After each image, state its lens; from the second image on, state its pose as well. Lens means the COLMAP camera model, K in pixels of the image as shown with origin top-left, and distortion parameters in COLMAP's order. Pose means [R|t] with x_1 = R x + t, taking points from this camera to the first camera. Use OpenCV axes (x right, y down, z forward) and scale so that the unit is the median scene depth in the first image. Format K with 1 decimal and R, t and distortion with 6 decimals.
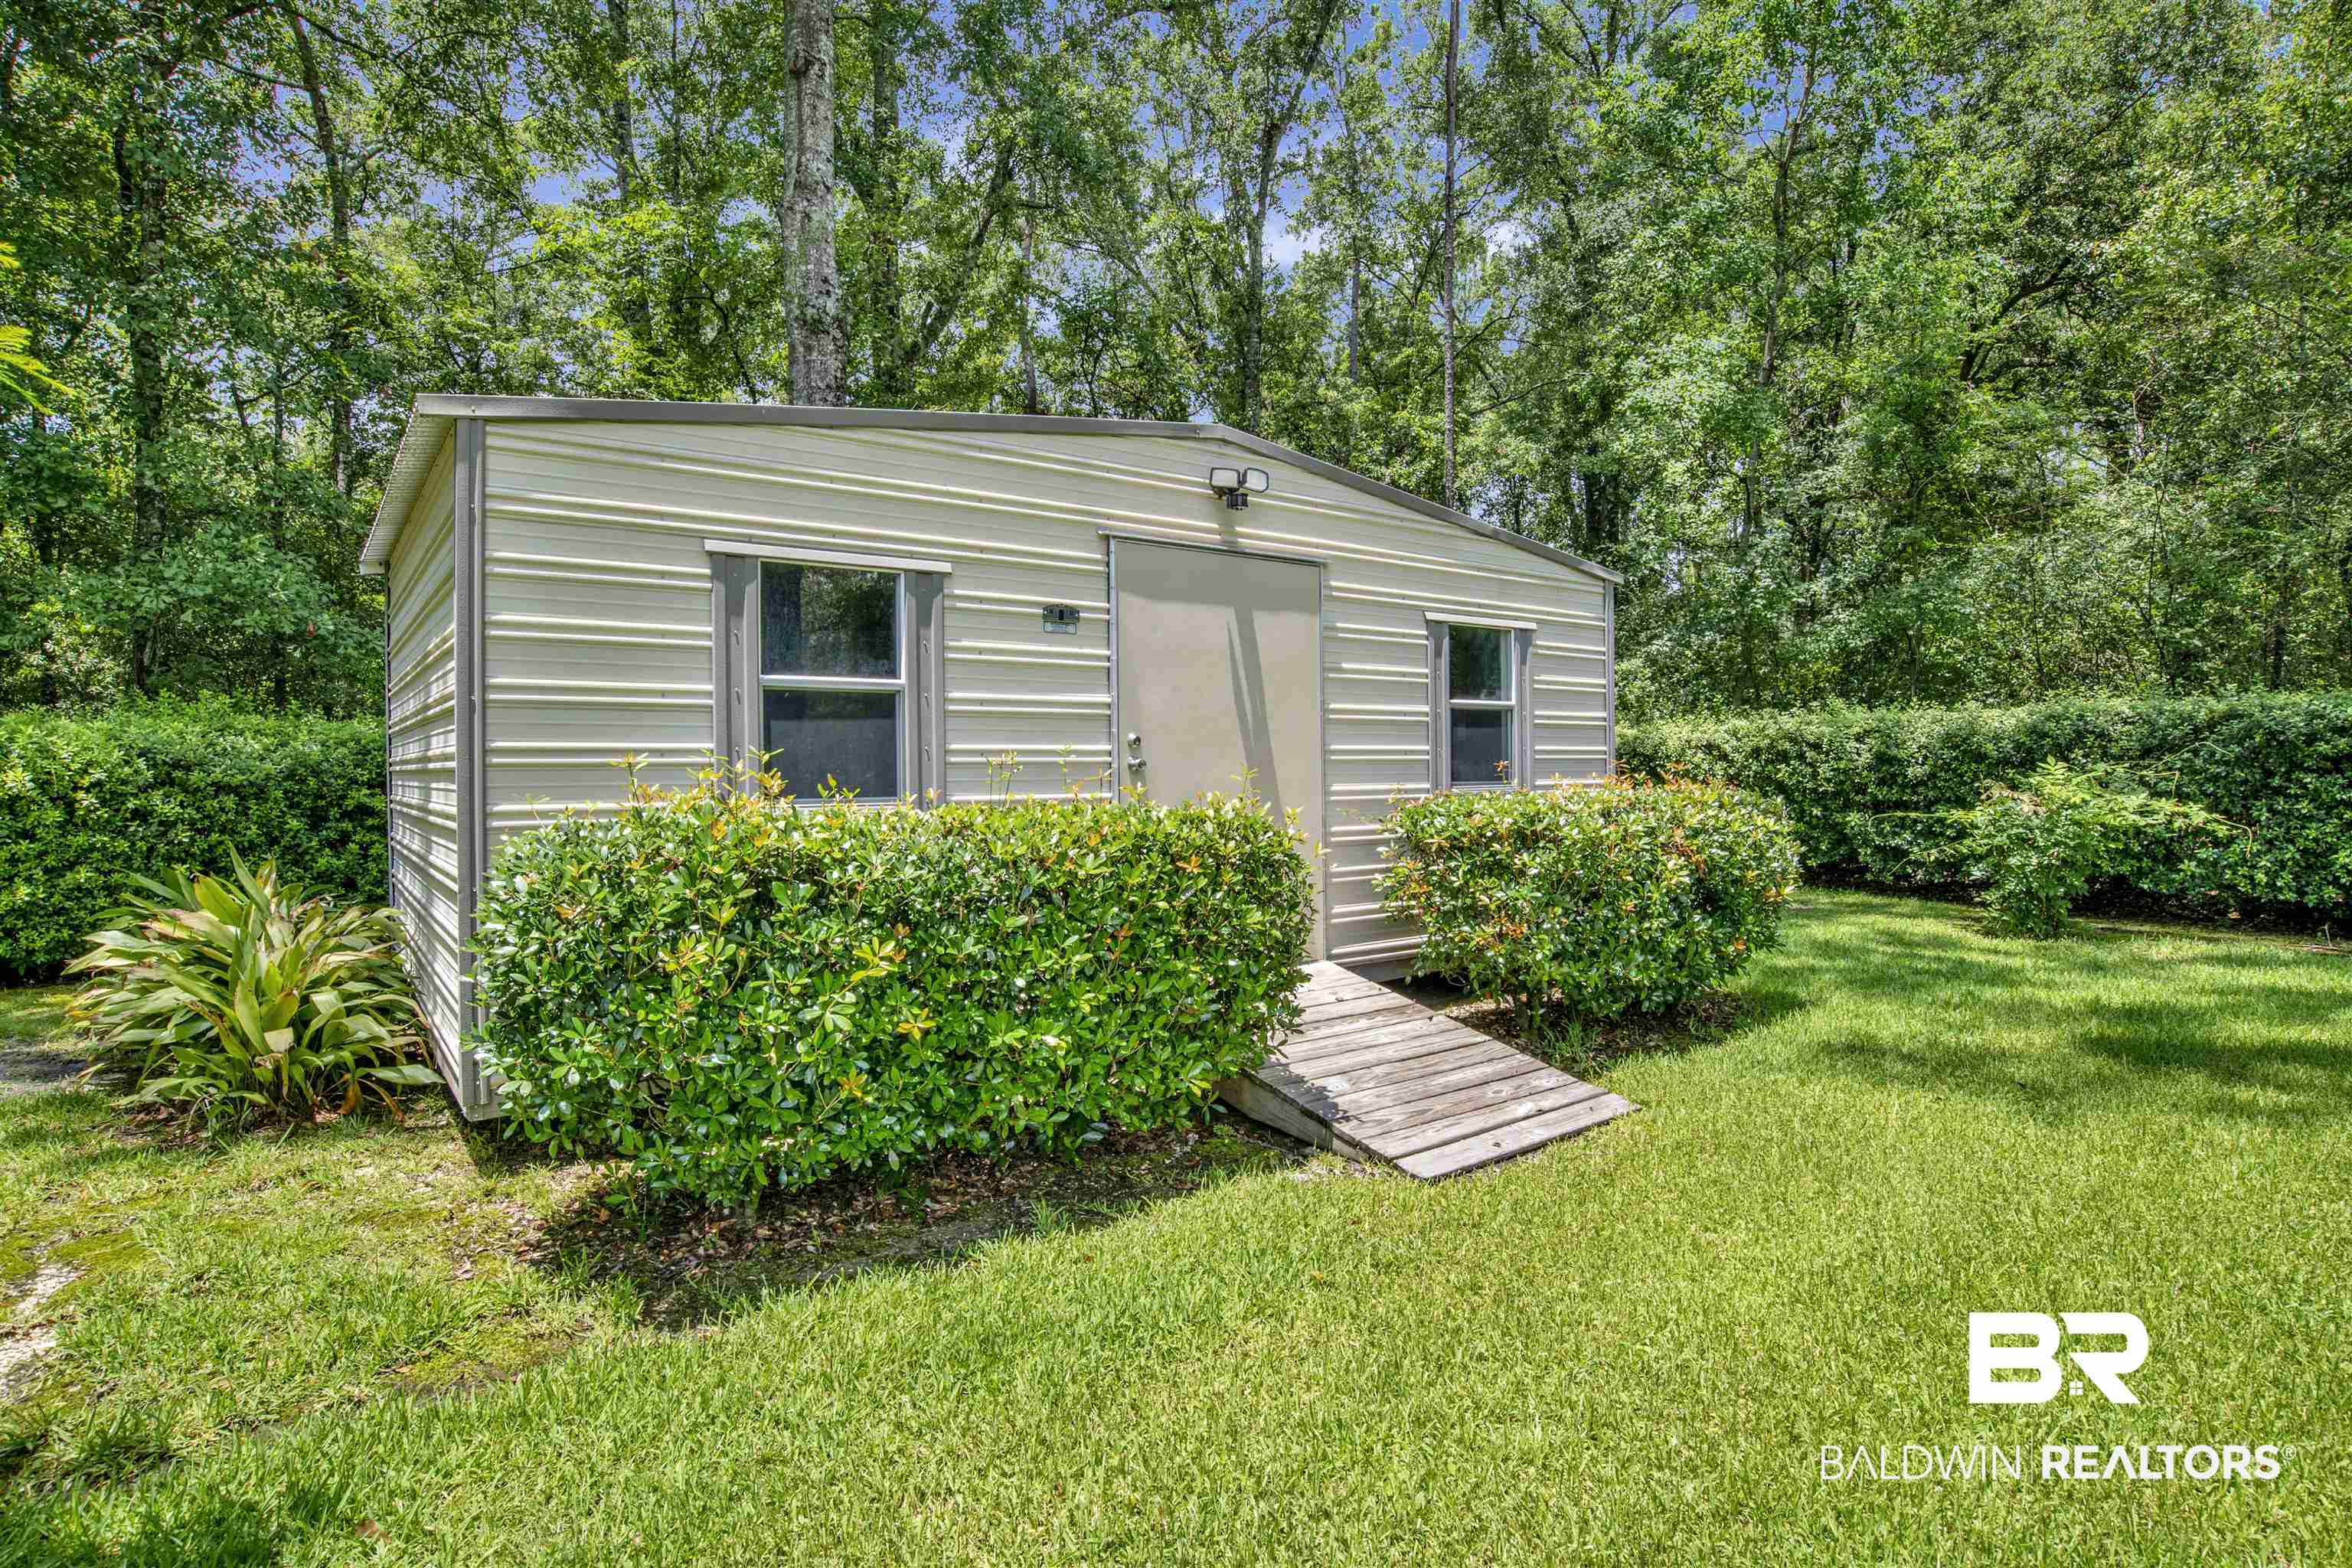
lens RADIAL K [[1239.8, 0, 1178.2], [0, 1239.8, 780.5], [0, 0, 1]] dist [-0.055056, 0.013573]
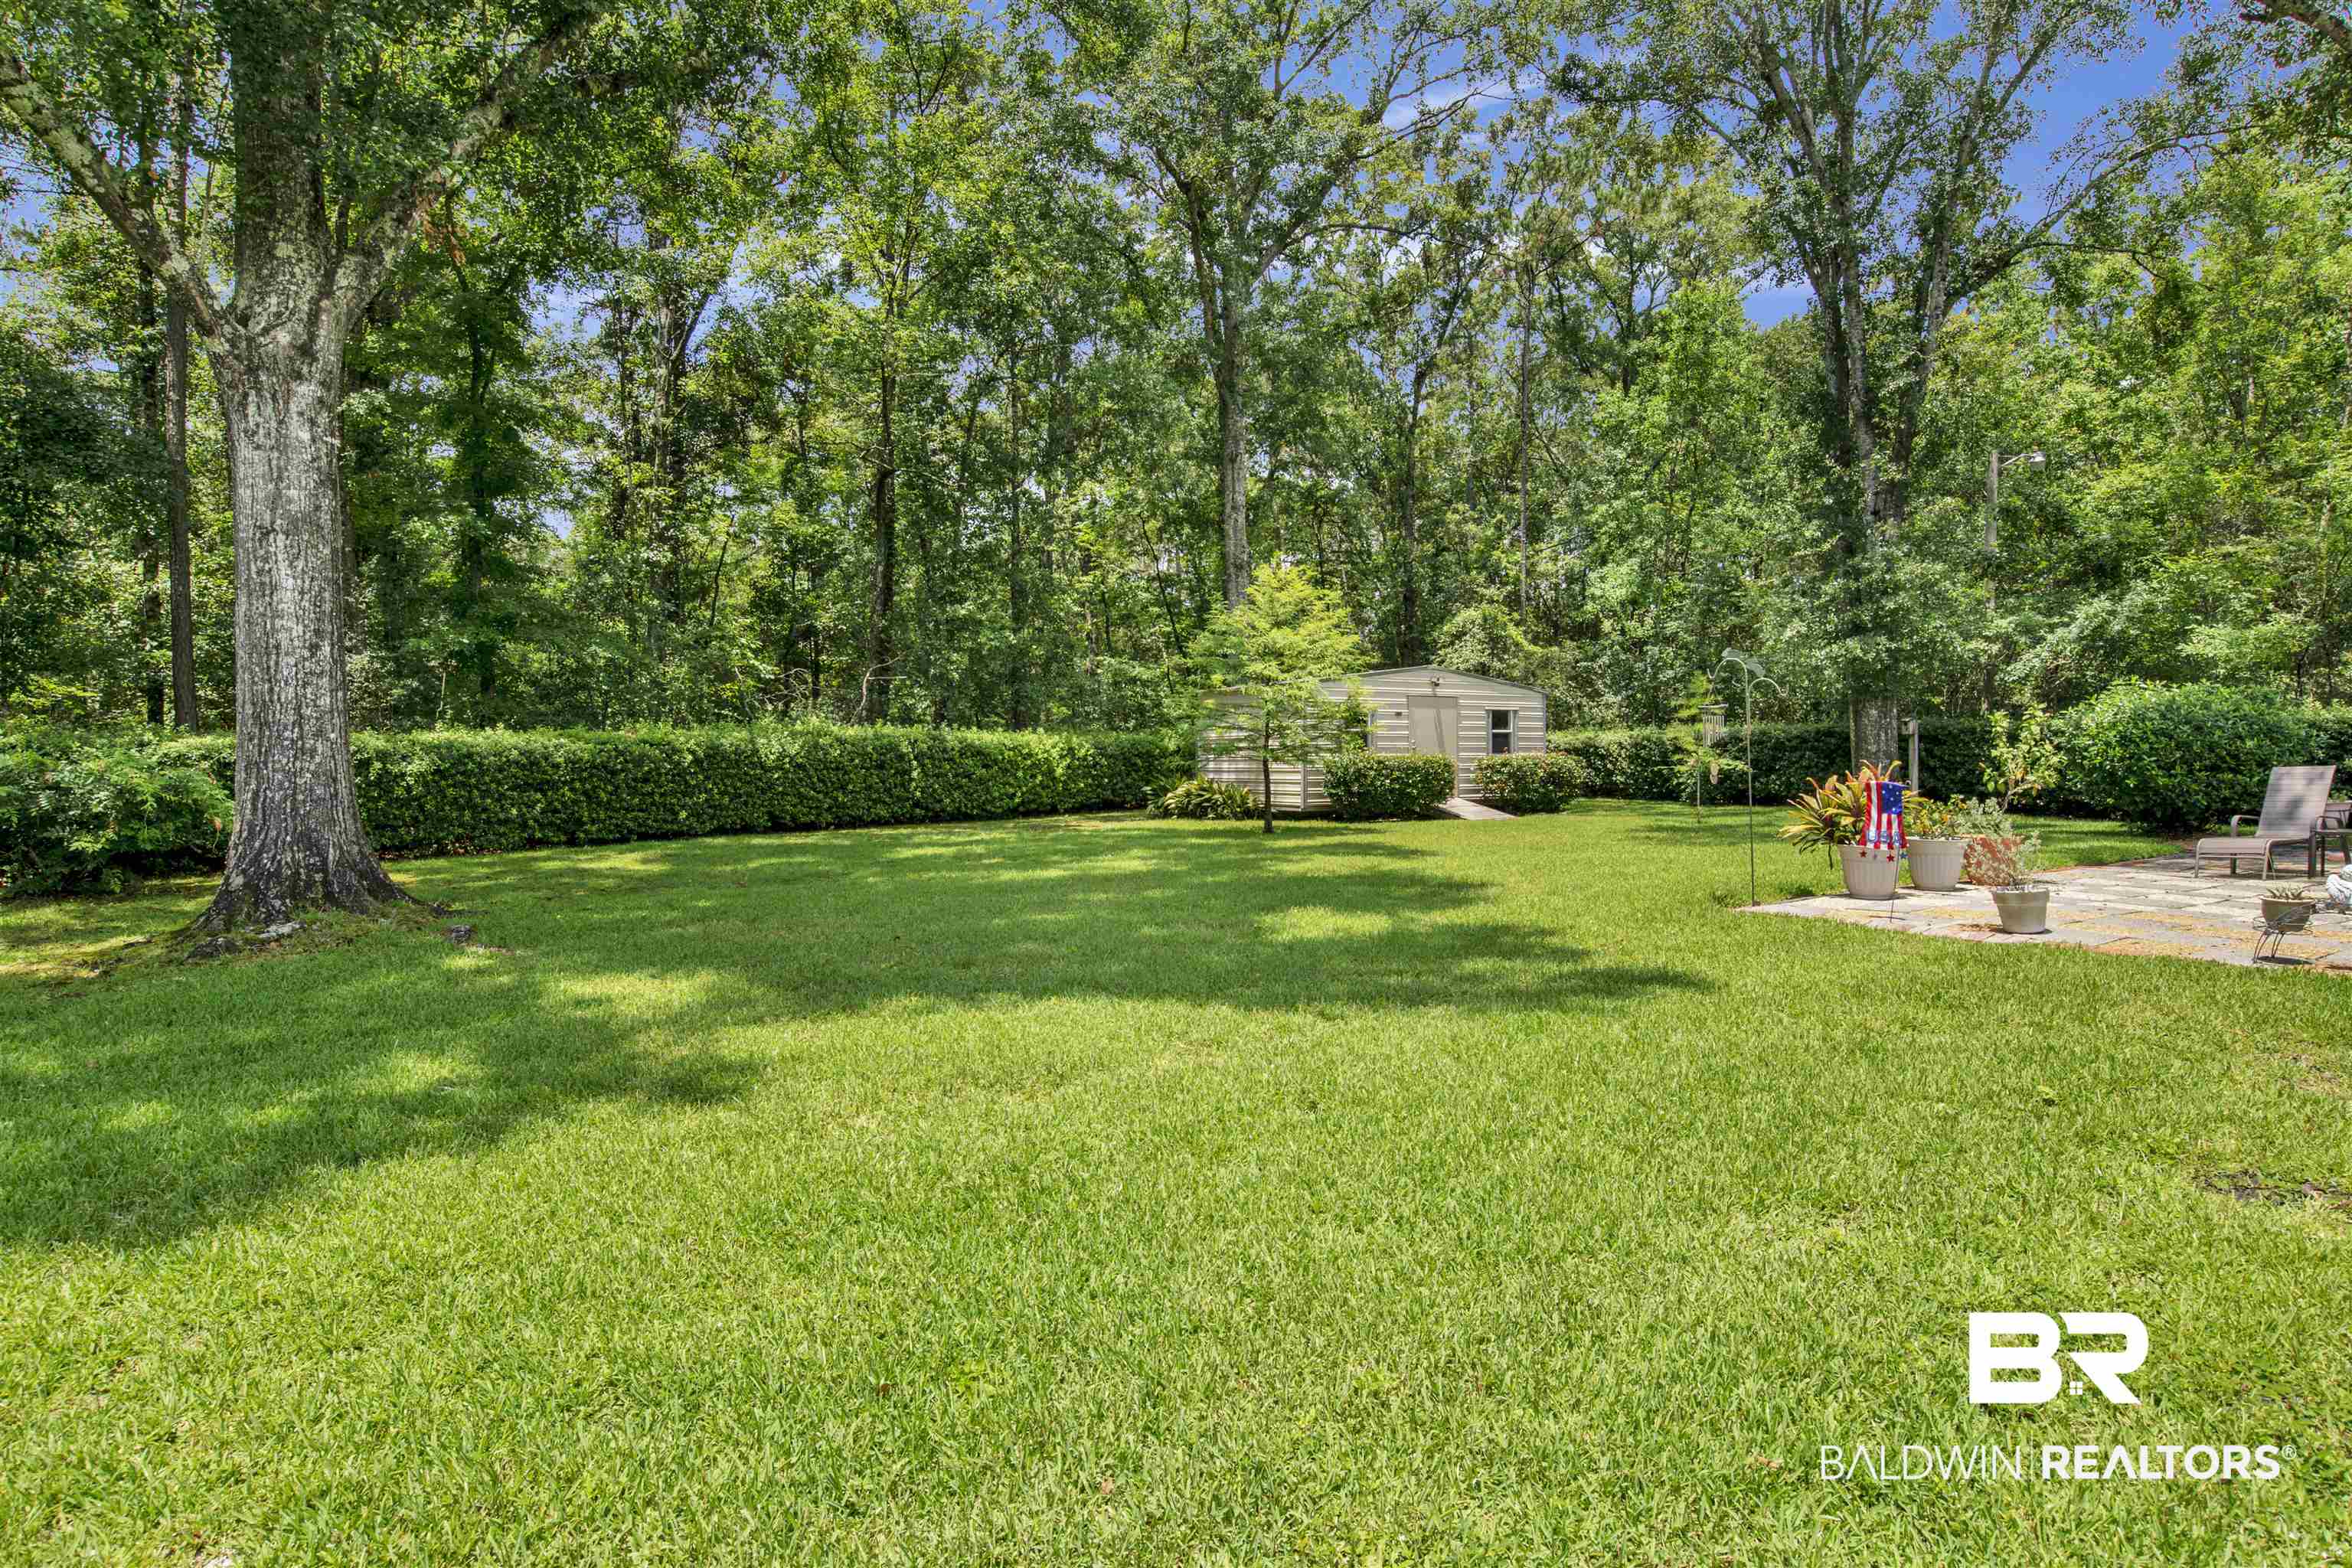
lens RADIAL K [[1239.8, 0, 1174.2], [0, 1239.8, 777.5], [0, 0, 1]] dist [-0.055056, 0.013573]
pose [[0.995402, 0.001971, -0.095768, -0.369615], [-0.001641, 0.999992, 0.003528, 0.061814], [0.095774, -0.003355, 0.995397, -2.750632]]
